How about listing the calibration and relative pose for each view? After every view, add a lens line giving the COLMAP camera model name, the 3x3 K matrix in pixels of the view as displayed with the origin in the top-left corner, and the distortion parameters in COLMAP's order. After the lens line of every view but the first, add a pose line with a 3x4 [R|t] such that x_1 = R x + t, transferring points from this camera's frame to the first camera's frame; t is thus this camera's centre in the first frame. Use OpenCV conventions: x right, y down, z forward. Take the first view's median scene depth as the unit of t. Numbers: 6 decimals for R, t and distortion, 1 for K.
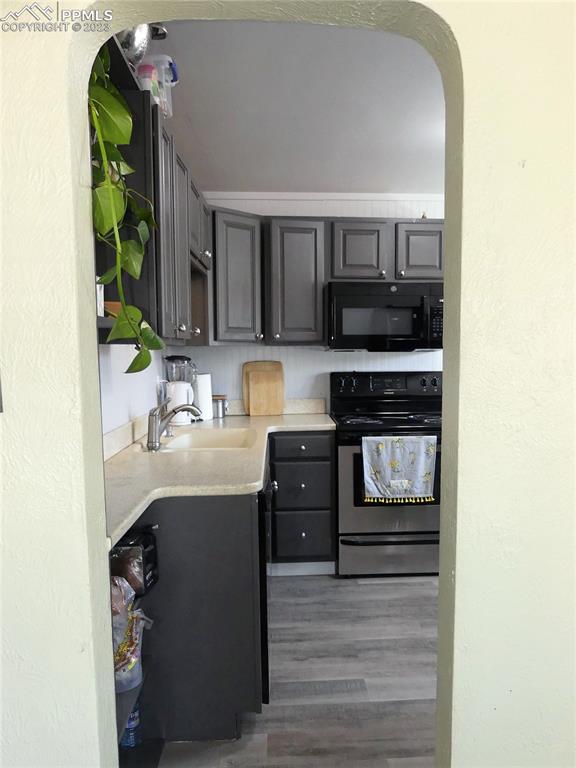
lens RADIAL K [[624.5, 0, 322.7], [0, 624.5, 405.5], [0, 0, 1]] dist [-0.003488, -0.000233]
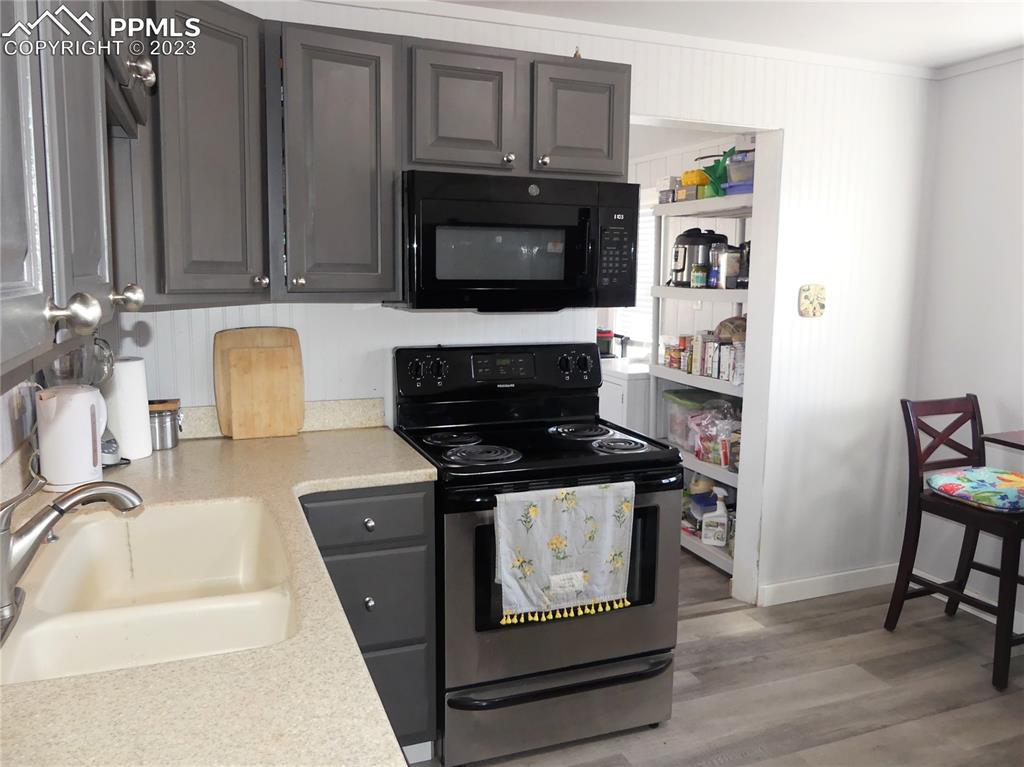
lens RADIAL K [[784.2, 0, 512.4], [0, 784.2, 370.9], [0, 0, 1]] dist [-0.007079, 0.002863]
pose [[0.957758, -0.023122, 0.286644, -0.090072], [0.013405, 0.999269, 0.035816, -0.062527], [-0.287263, -0.030460, 0.957367, 0.387237]]
